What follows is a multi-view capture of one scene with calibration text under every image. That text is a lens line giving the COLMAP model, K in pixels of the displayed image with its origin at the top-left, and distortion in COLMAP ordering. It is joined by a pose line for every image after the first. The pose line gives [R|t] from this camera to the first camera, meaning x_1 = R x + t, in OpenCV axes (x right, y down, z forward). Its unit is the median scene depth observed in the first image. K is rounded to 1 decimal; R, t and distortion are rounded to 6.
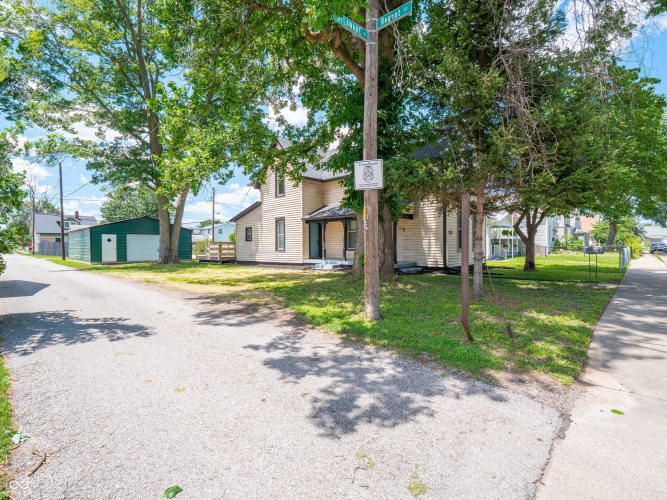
lens RADIAL K [[319.4, 0, 341.0], [0, 319.4, 250.5], [0, 0, 1]] dist [-0.025553, -0.000576]
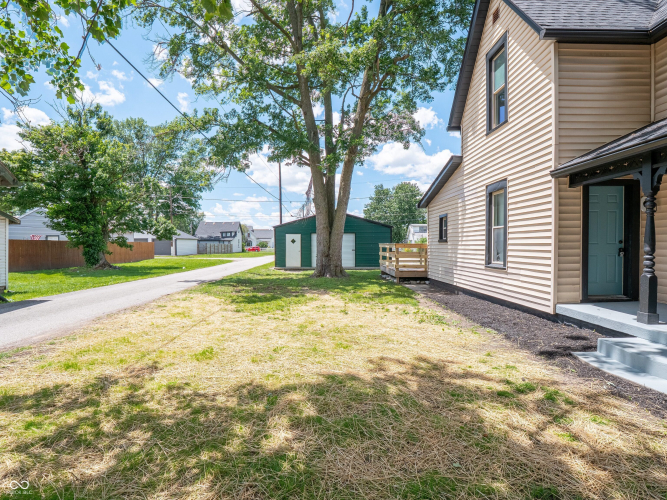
lens RADIAL K [[332.8, 0, 332.5], [0, 332.8, 251.7], [0, 0, 1]] dist [-0.019341, 0.000119]
pose [[0.682109, 0.017959, -0.731030, -0.029504], [-0.011922, 0.999839, 0.013439, -0.020804], [0.731153, -0.000451, 0.682213, 0.545954]]
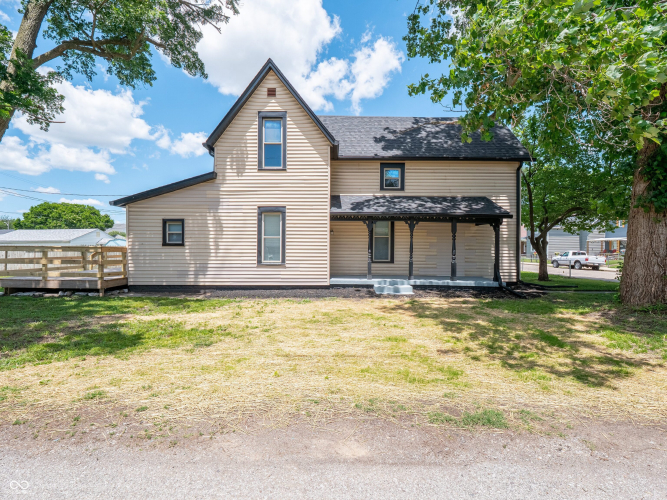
lens RADIAL K [[319.4, 0, 341.0], [0, 319.4, 250.5], [0, 0, 1]] dist [-0.025553, -0.000576]
pose [[0.740858, 0.006808, 0.671627, -0.453992], [0.000142, 0.999947, -0.010292, -0.018058], [-0.671662, 0.007720, 0.740818, 0.468467]]
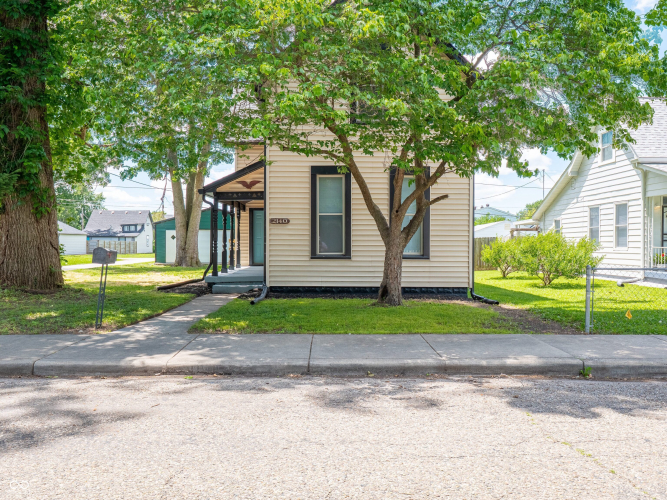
lens RADIAL K [[579.3, 0, 333.5], [0, 579.3, 250.0], [0, 0, 1]] dist [-0.000666, -0.000441]
pose [[0.685485, 0.008345, -0.728039, 0.794410], [-0.006073, 0.999965, 0.005743, -0.011206], [0.728061, 0.000484, 0.685512, 0.278889]]
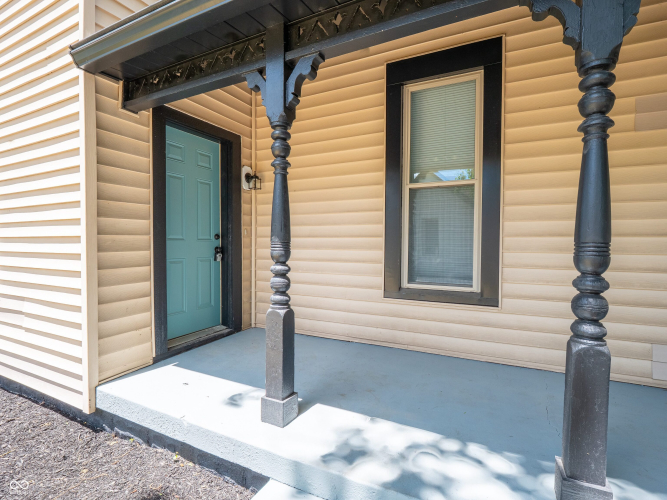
lens RADIAL K [[332.8, 0, 332.5], [0, 332.8, 251.7], [0, 0, 1]] dist [-0.019341, 0.000119]
pose [[0.966759, 0.001298, 0.255685, -0.054167], [-0.003975, 0.999943, 0.009952, -0.022714], [-0.255657, -0.010638, 0.966709, 0.748872]]
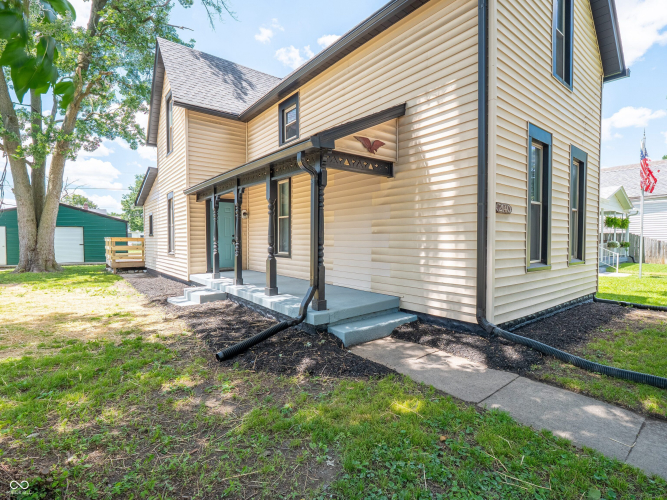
lens RADIAL K [[332.8, 0, 332.5], [0, 332.8, 251.7], [0, 0, 1]] dist [-0.019341, 0.000119]
pose [[0.984995, 0.010200, -0.172279, 0.167771], [-0.007077, 0.999800, 0.018730, -0.015190], [0.172435, -0.017229, 0.984870, 0.465188]]
